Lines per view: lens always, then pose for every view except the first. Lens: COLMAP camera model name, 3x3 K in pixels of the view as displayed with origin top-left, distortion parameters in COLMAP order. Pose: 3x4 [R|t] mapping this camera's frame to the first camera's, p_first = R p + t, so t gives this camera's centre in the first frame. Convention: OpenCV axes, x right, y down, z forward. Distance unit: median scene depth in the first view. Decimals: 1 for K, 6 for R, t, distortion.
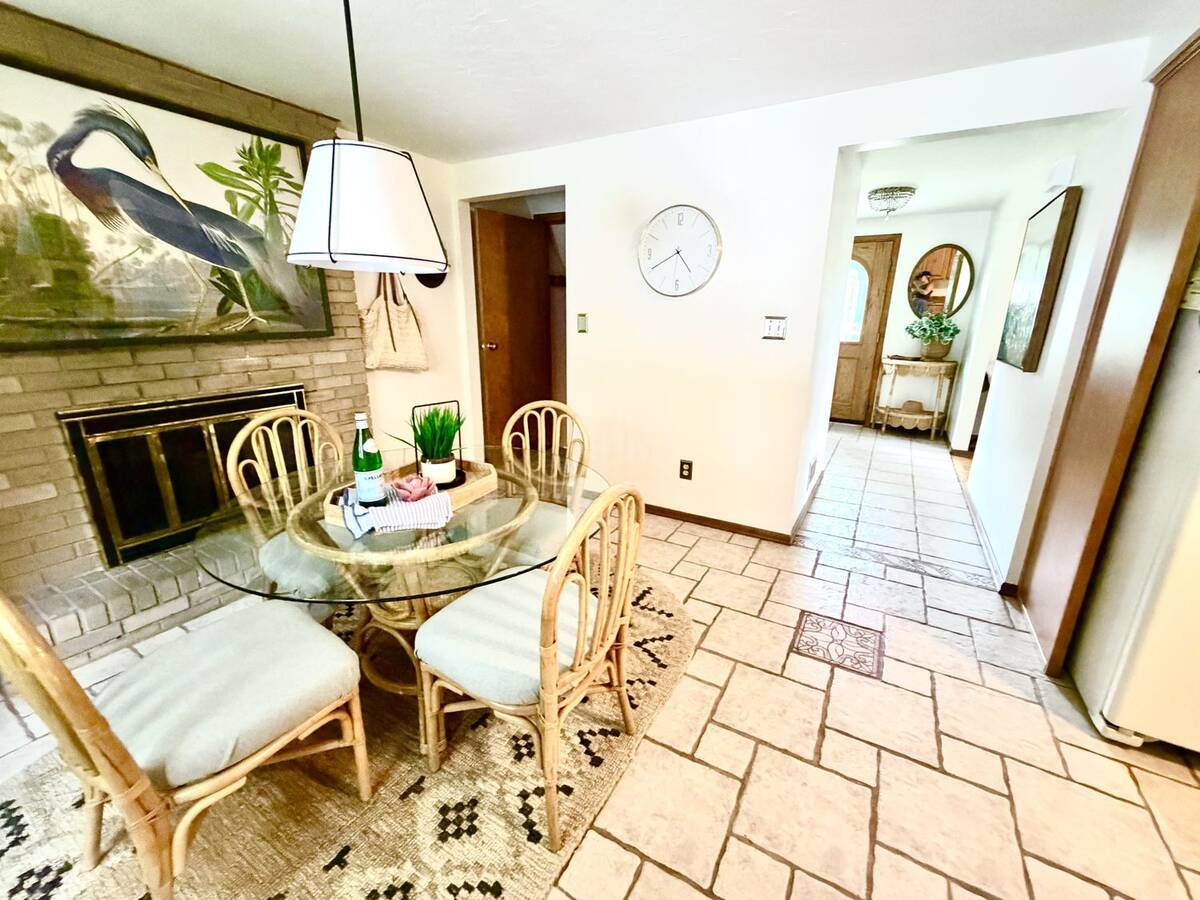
lens RADIAL K [[491.4, 0, 601.8], [0, 491.4, 450.2], [0, 0, 1]] dist [-0.000378, 0.000355]
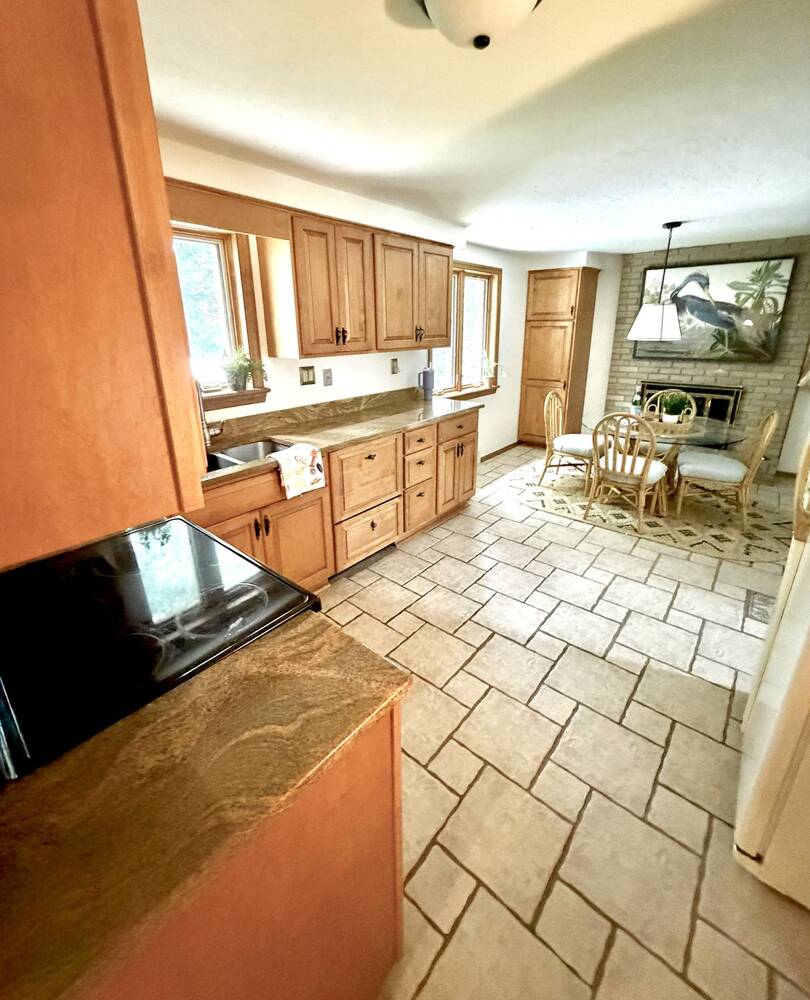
lens RADIAL K [[431.8, 0, 404.0], [0, 431.8, 462.6], [0, 0, 1]] dist [-0.001184, -0.000104]
pose [[-0.169786, 0.291979, -0.941234, 1.716490], [-0.265918, 0.906099, 0.329048, -0.099554], [0.948926, 0.306159, -0.076201, -0.018134]]
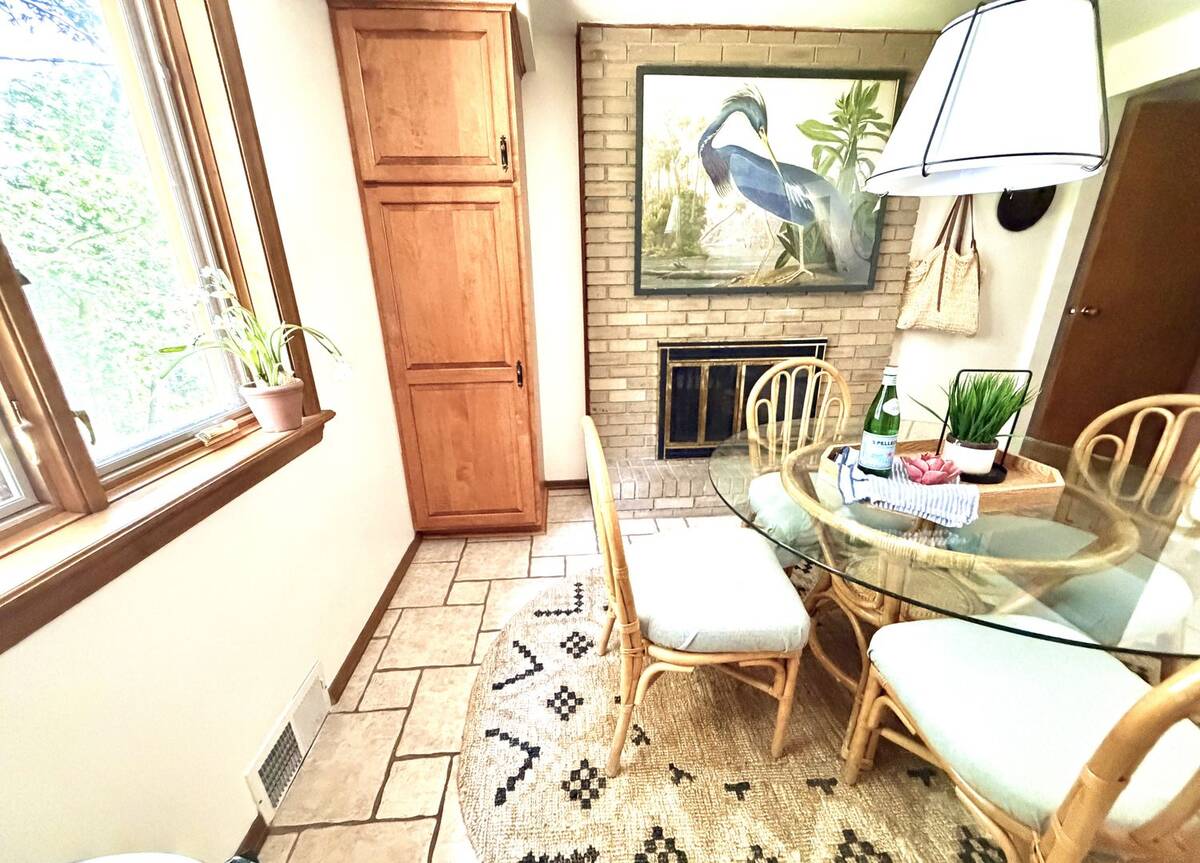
lens RADIAL K [[478.9, 0, 599.7], [0, 478.9, 450.4], [0, 0, 1]] dist [-0.000245, 0.000181]
pose [[0.568758, 0.264479, -0.778823, -0.066425], [-0.210772, 0.962139, 0.172808, 0.020569], [0.795040, 0.065868, 0.602969, 0.070874]]
